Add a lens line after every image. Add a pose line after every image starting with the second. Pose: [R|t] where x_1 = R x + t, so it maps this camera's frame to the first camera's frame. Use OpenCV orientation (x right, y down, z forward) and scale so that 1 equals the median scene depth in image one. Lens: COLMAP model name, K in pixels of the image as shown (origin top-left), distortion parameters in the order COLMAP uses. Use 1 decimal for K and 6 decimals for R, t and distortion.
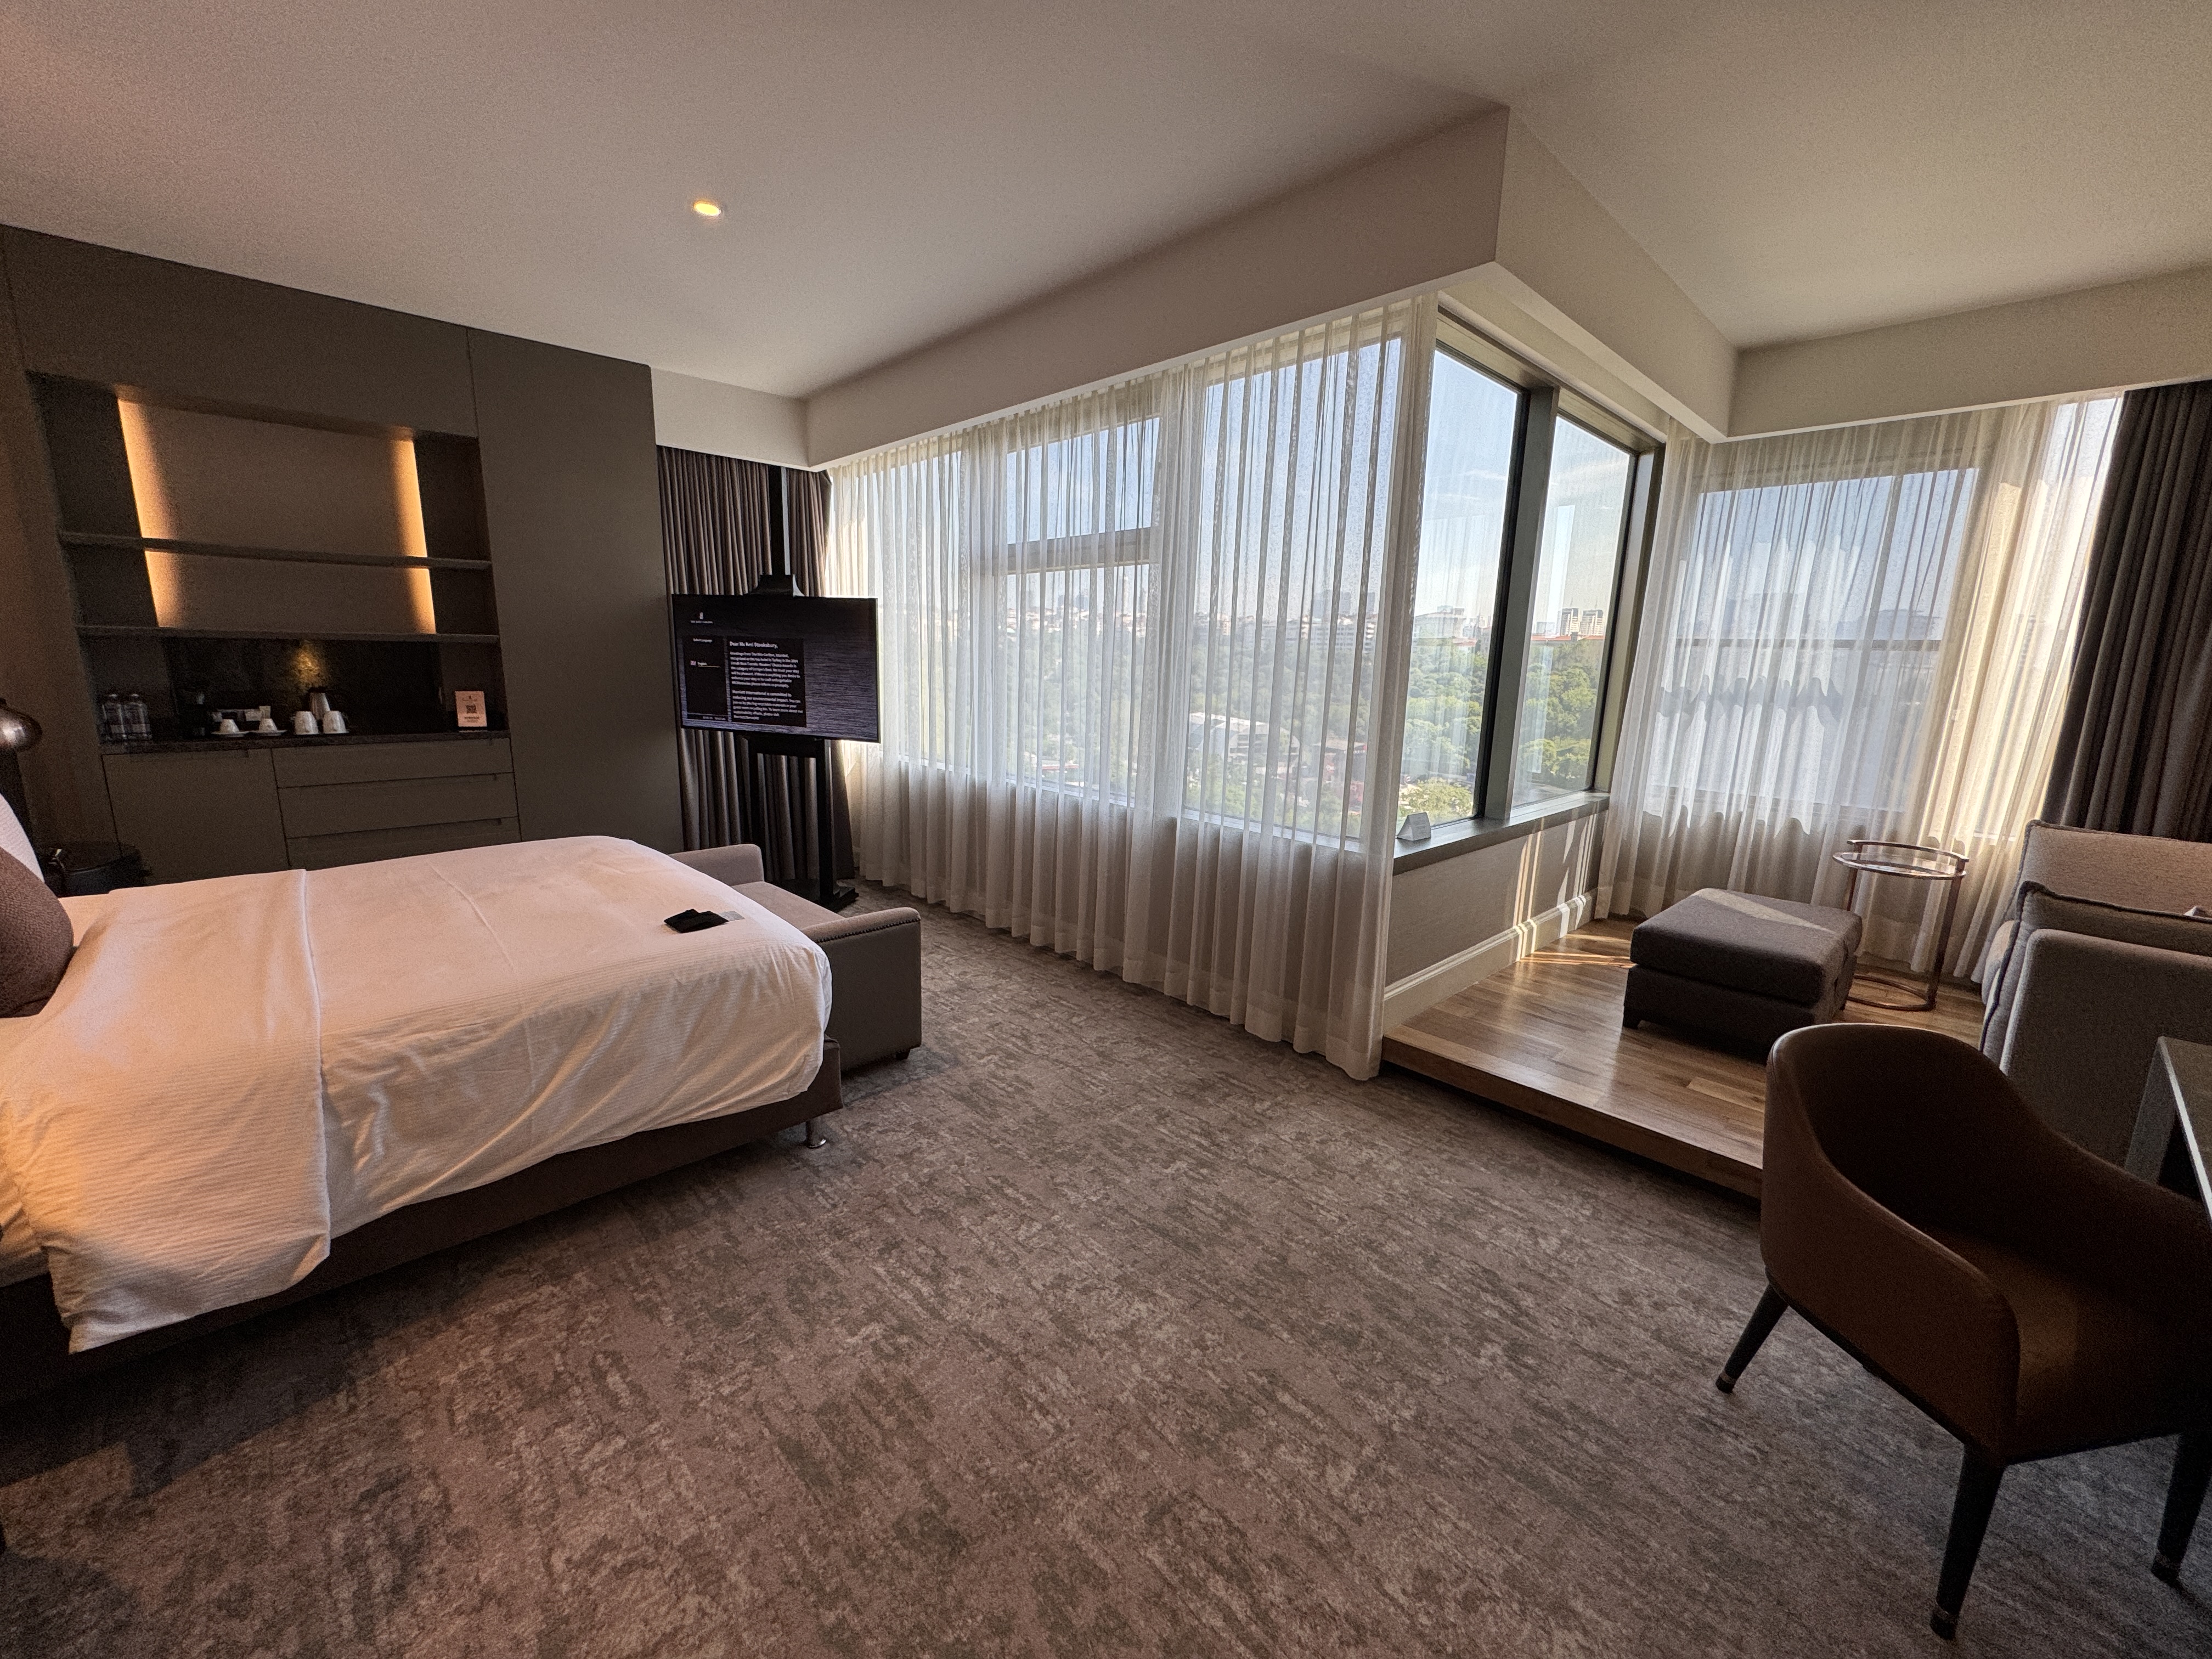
lens RADIAL K [[878.5, 0, 1104.2], [0, 878.5, 829.5], [0, 0, 1]] dist [-0.012186, 0.000303]
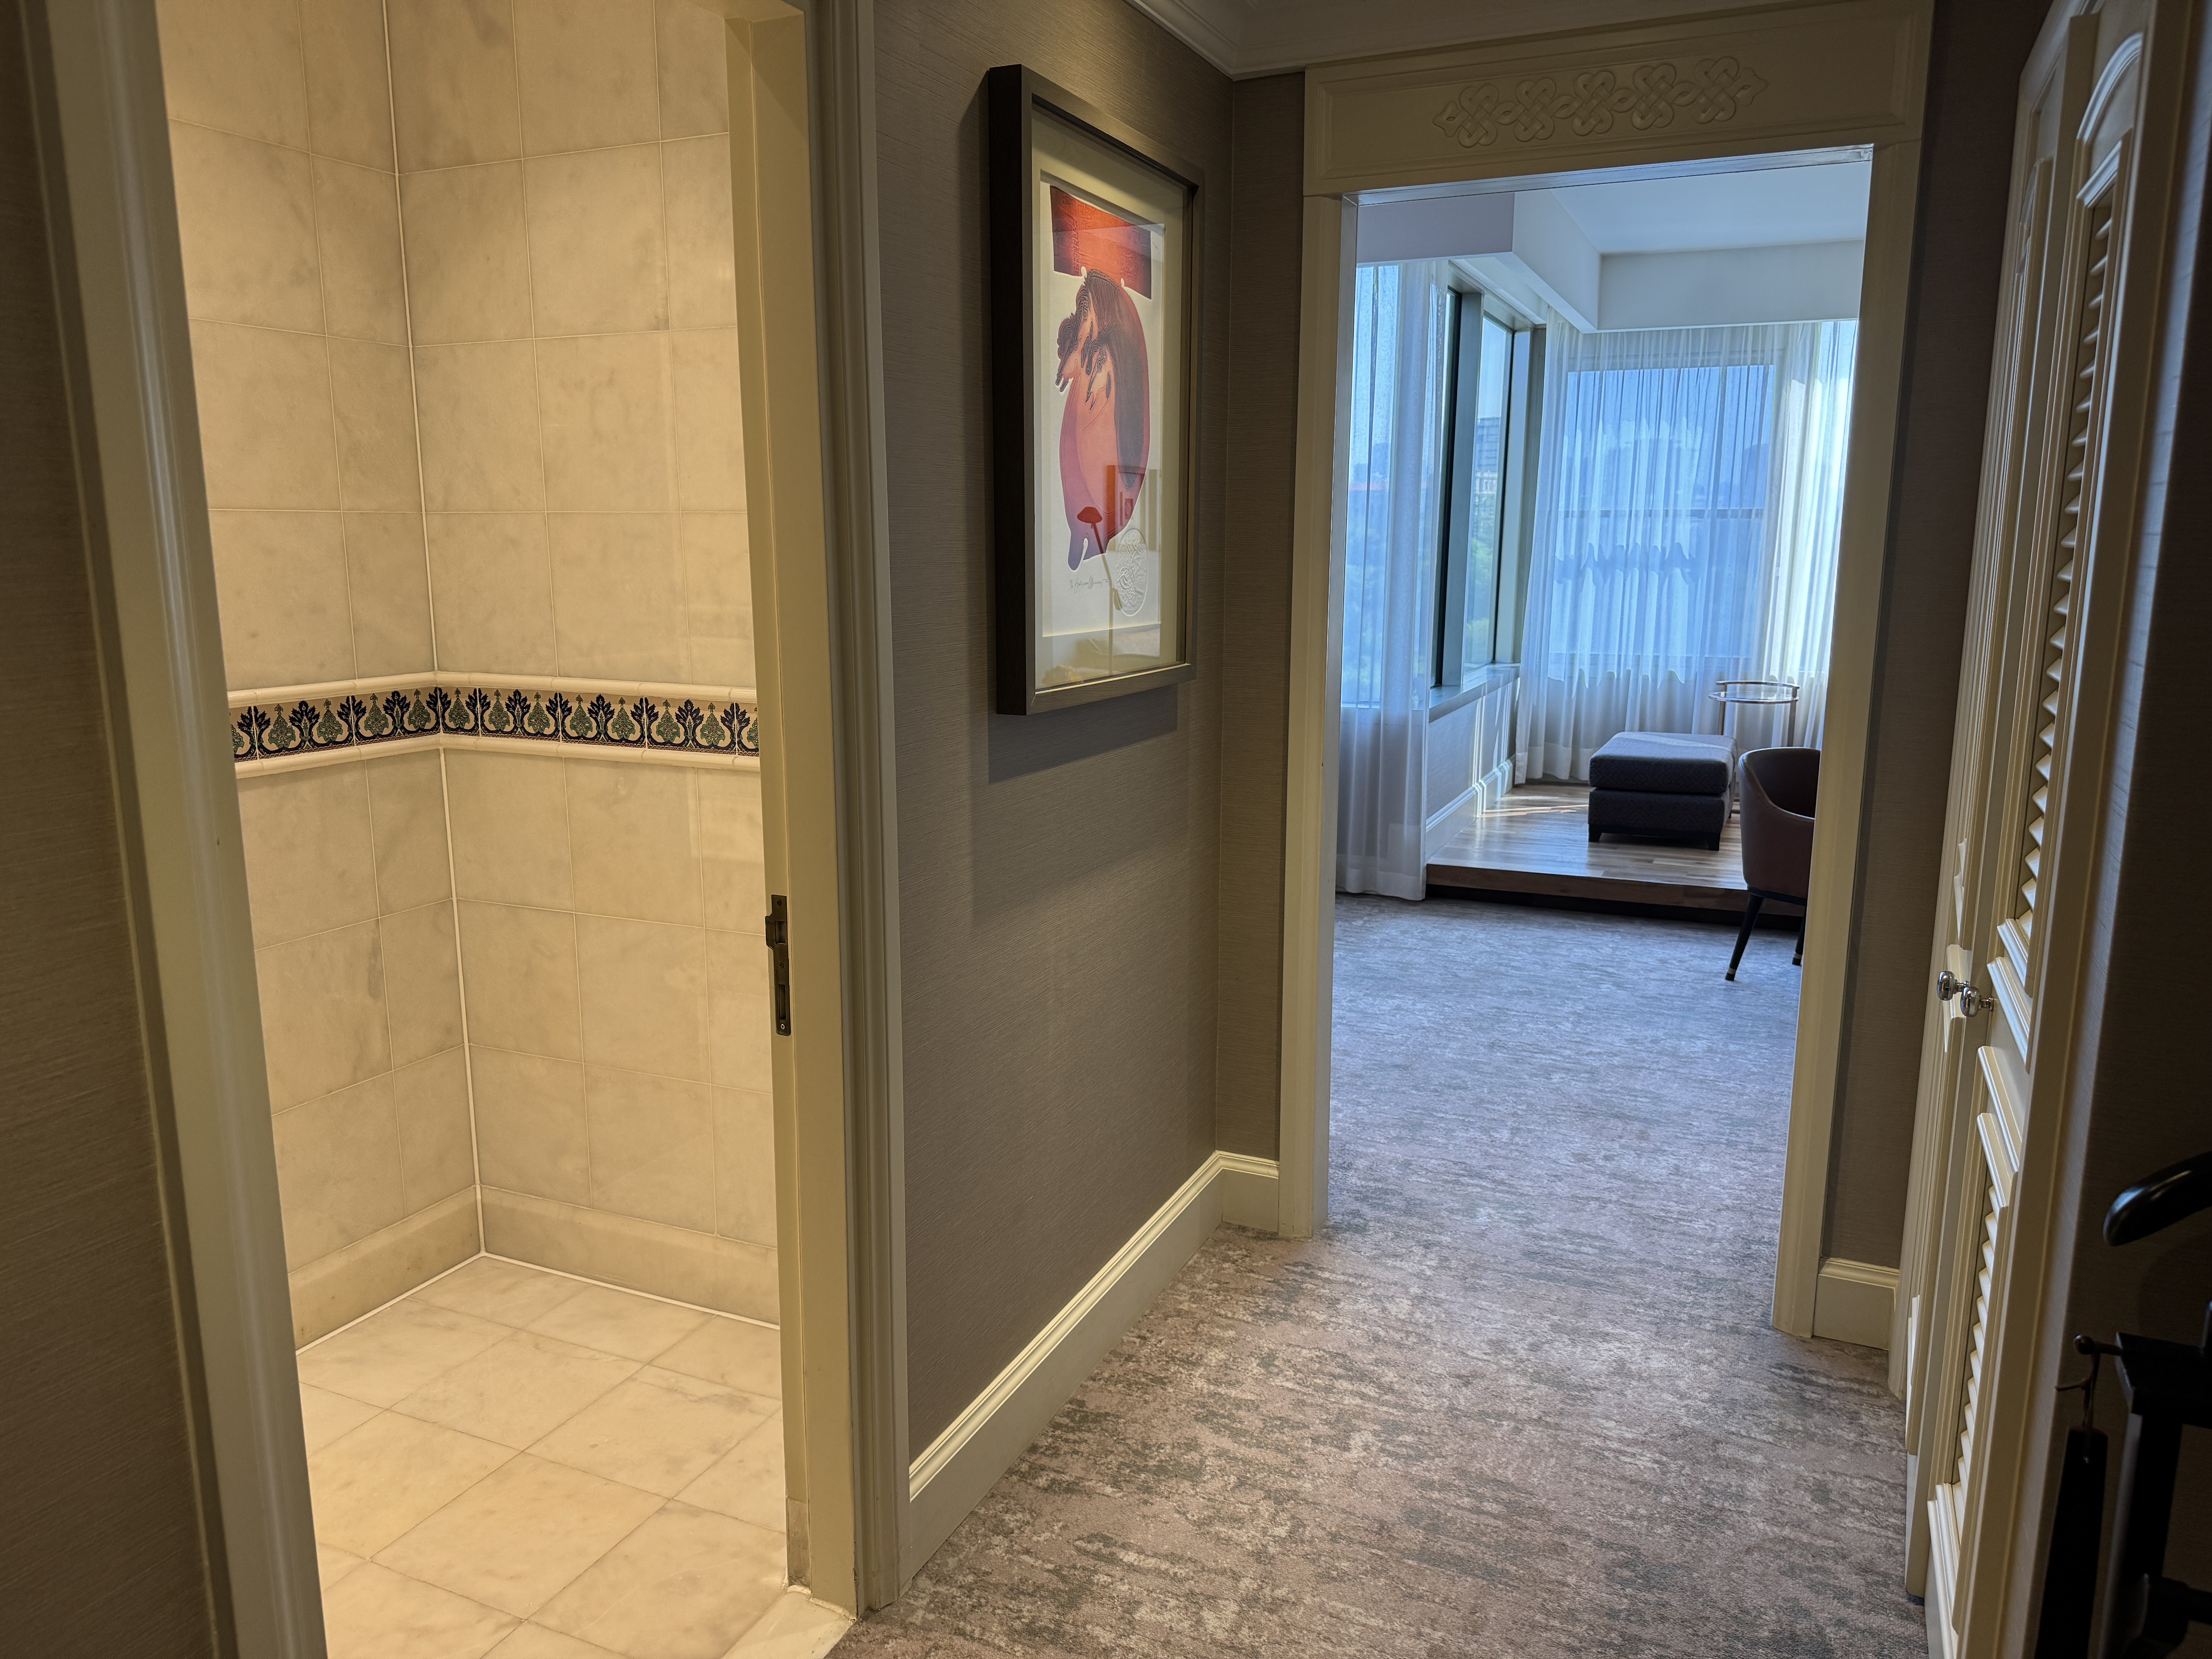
lens RADIAL K [[1566.0, 0, 1116.0], [0, 1566.0, 842.0], [0, 0, 1]] dist [-0.033322, 0.009169]
pose [[0.921781, -0.099137, 0.374821, -0.600733], [0.099987, 0.994840, 0.017233, 0.095266], [-0.374596, 0.021592, 0.926937, -0.543741]]
